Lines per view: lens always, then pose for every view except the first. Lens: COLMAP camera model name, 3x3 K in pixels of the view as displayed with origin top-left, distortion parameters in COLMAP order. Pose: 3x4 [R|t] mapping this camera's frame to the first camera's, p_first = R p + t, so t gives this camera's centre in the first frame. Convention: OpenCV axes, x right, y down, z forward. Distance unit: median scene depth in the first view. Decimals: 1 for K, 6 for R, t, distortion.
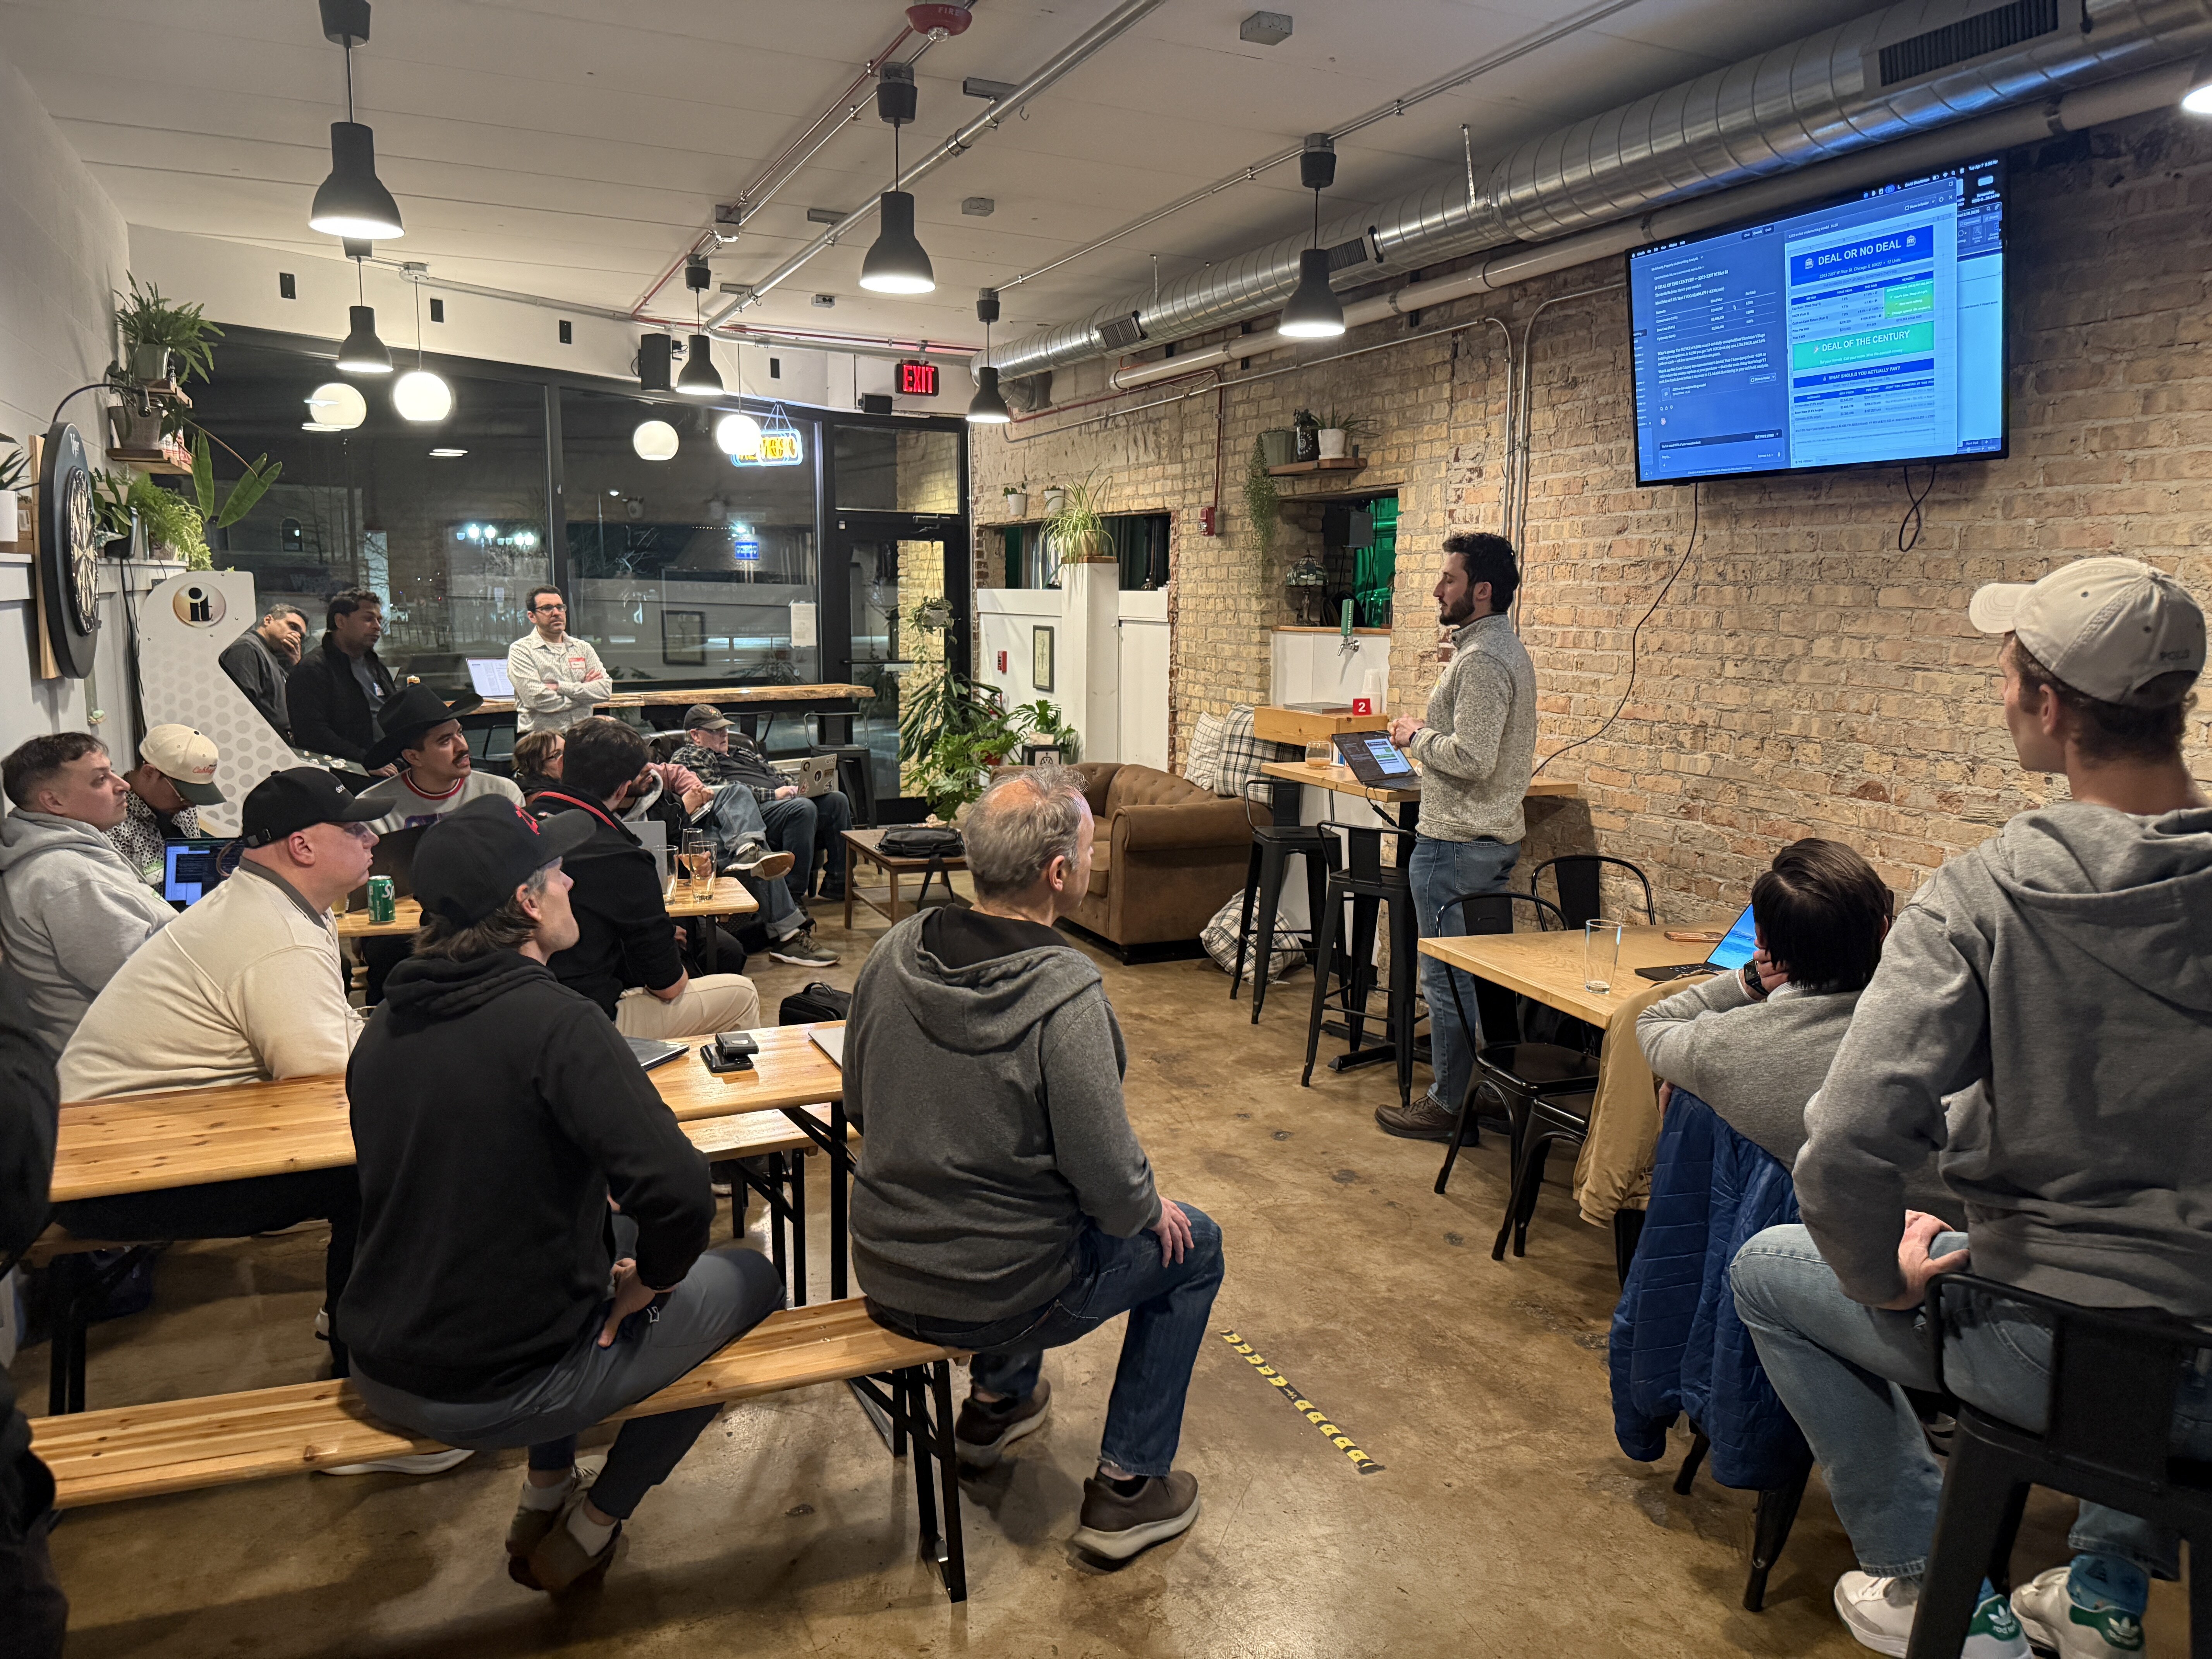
lens RADIAL K [[1582.0, 0, 1111.3], [0, 1582.0, 840.6], [0, 0, 1]] dist [0.137316, -0.242639]
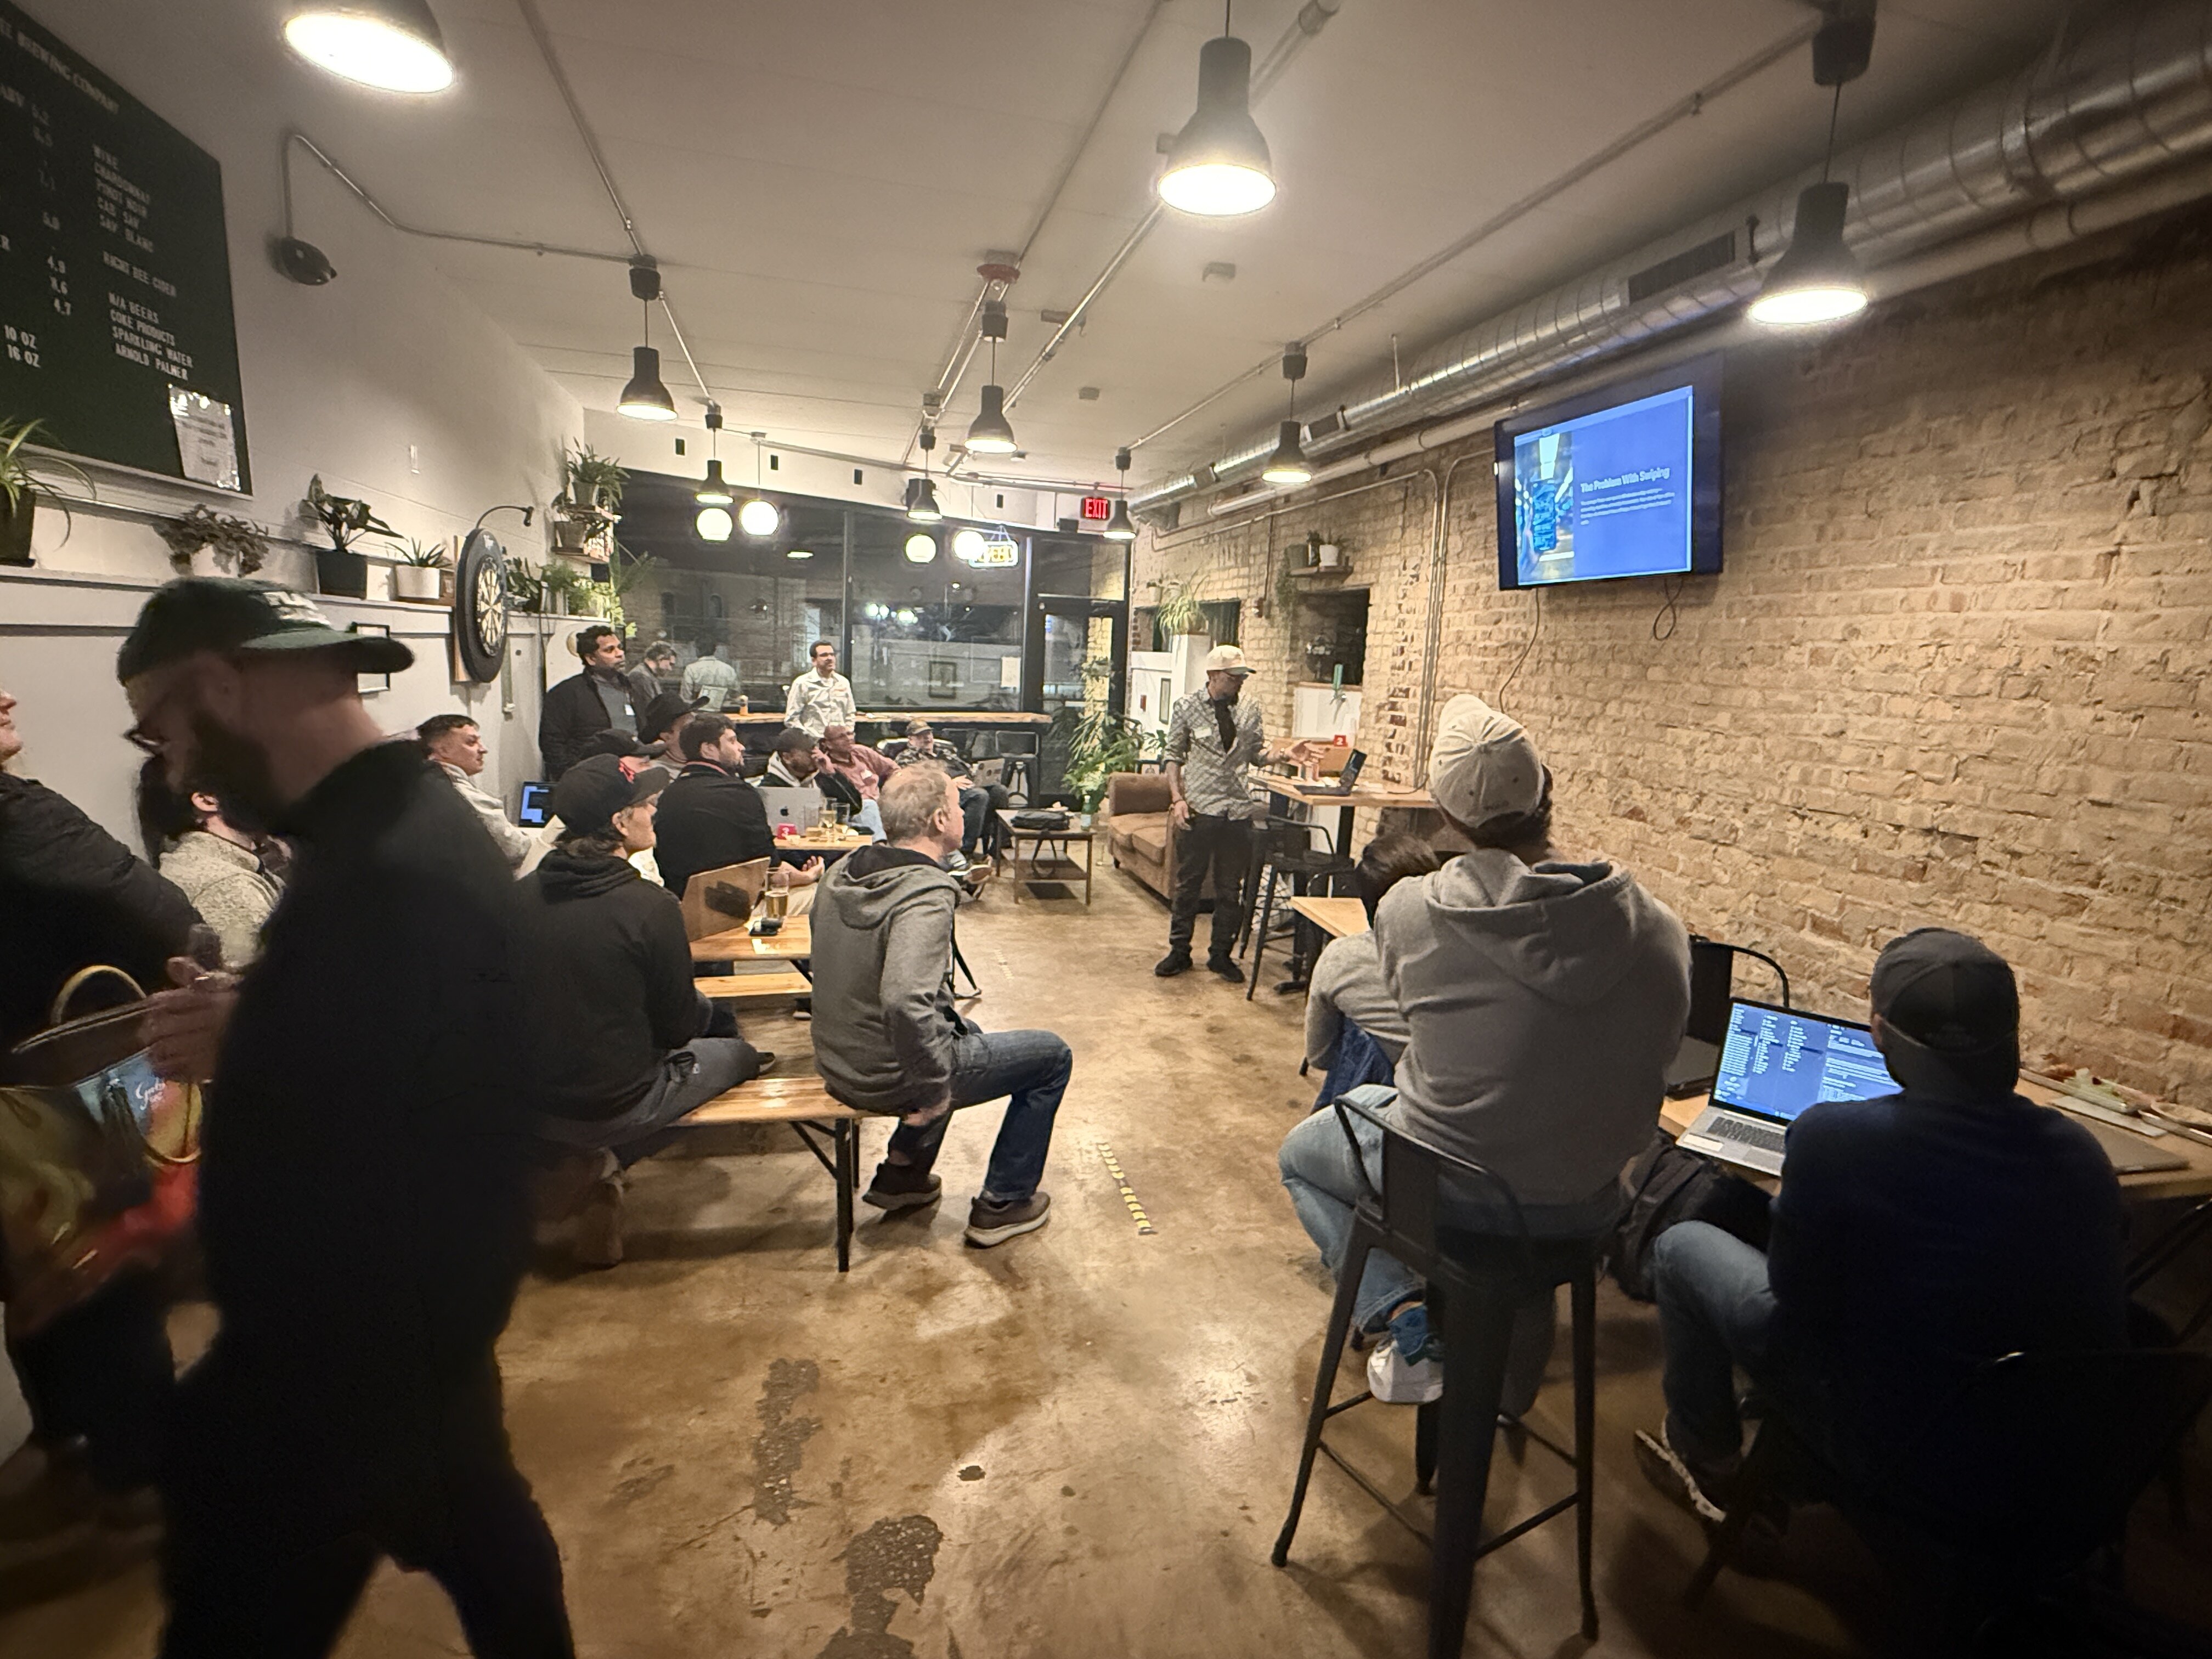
lens RADIAL K [[1133.4, 0, 1102.2], [0, 1133.4, 836.1], [0, 0, 1]] dist [-0.002837, 0.000017]
pose [[0.981695, 0.061554, -0.180237, 0.130000], [-0.061720, 0.998082, 0.004694, 0.007797], [0.180180, 0.006516, 0.983612, -0.023897]]
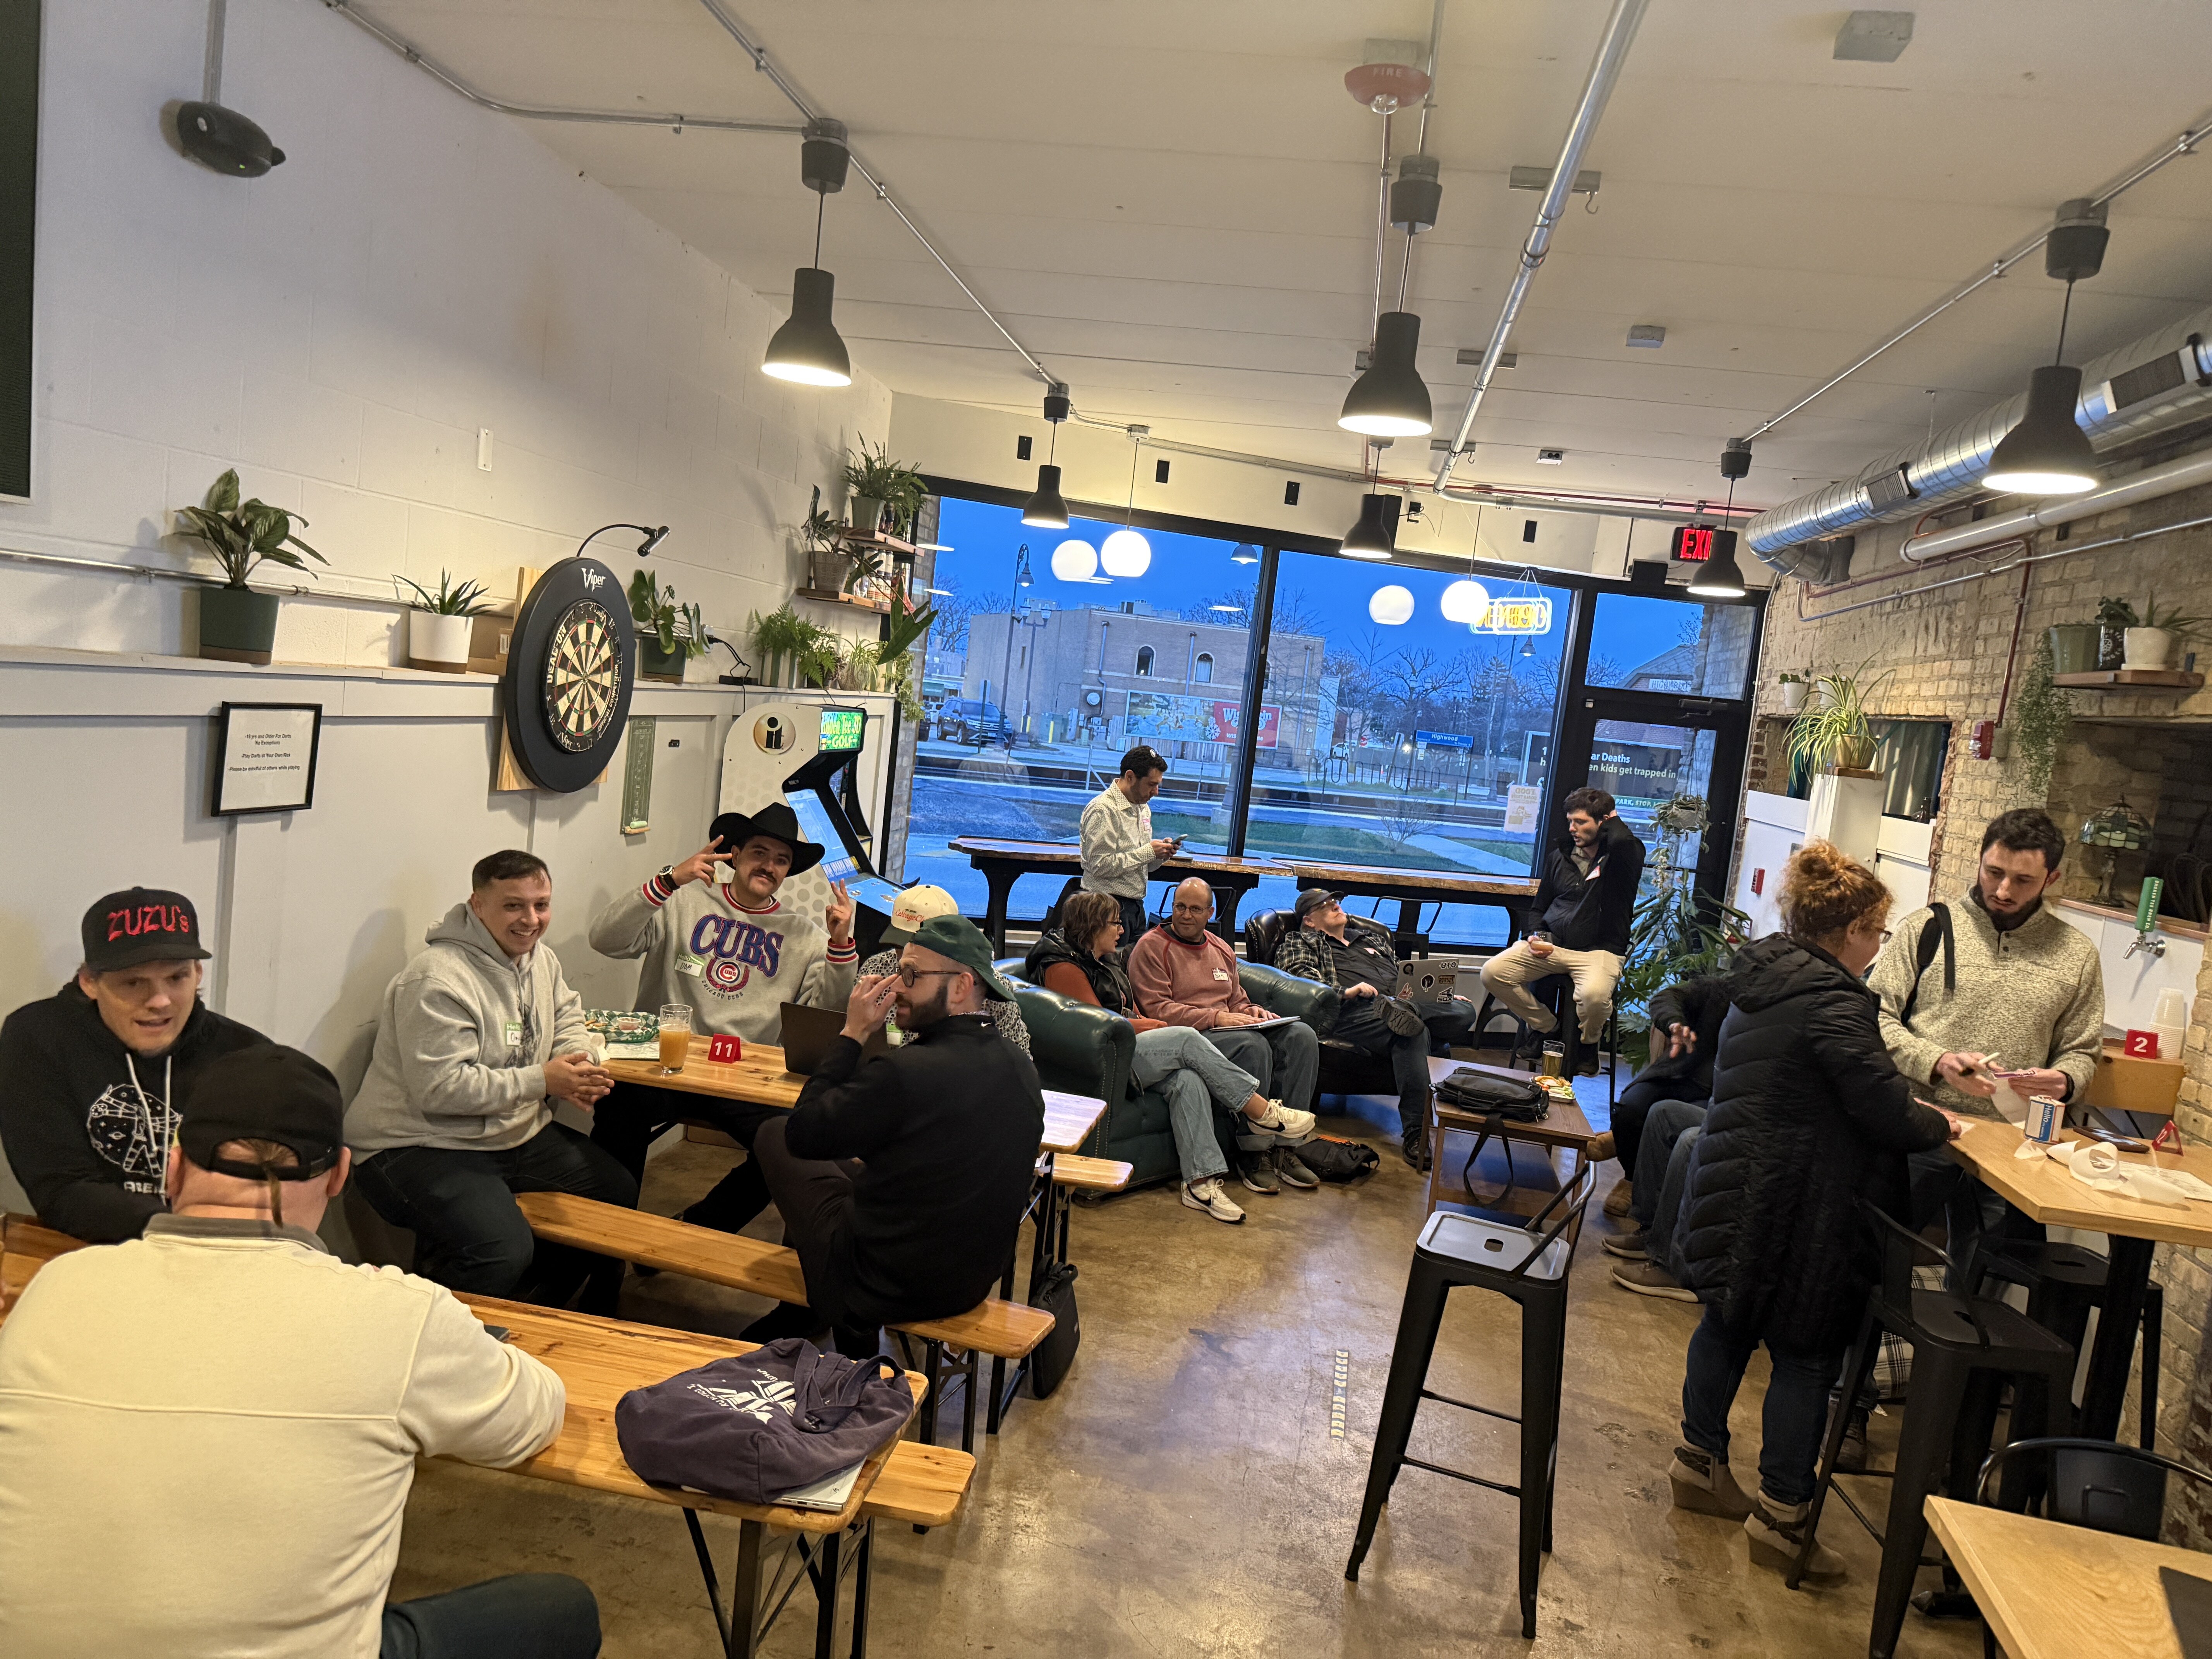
lens RADIAL K [[1568.8, 0, 1084.2], [0, 1568.8, 828.3], [0, 0, 1]] dist [0.048705, -0.069520]
pose [[0.819171, 0.126402, -0.559447, 0.145912], [-0.182392, 0.982189, -0.045152, -0.059371], [0.543775, 0.139026, 0.827635, 0.205186]]
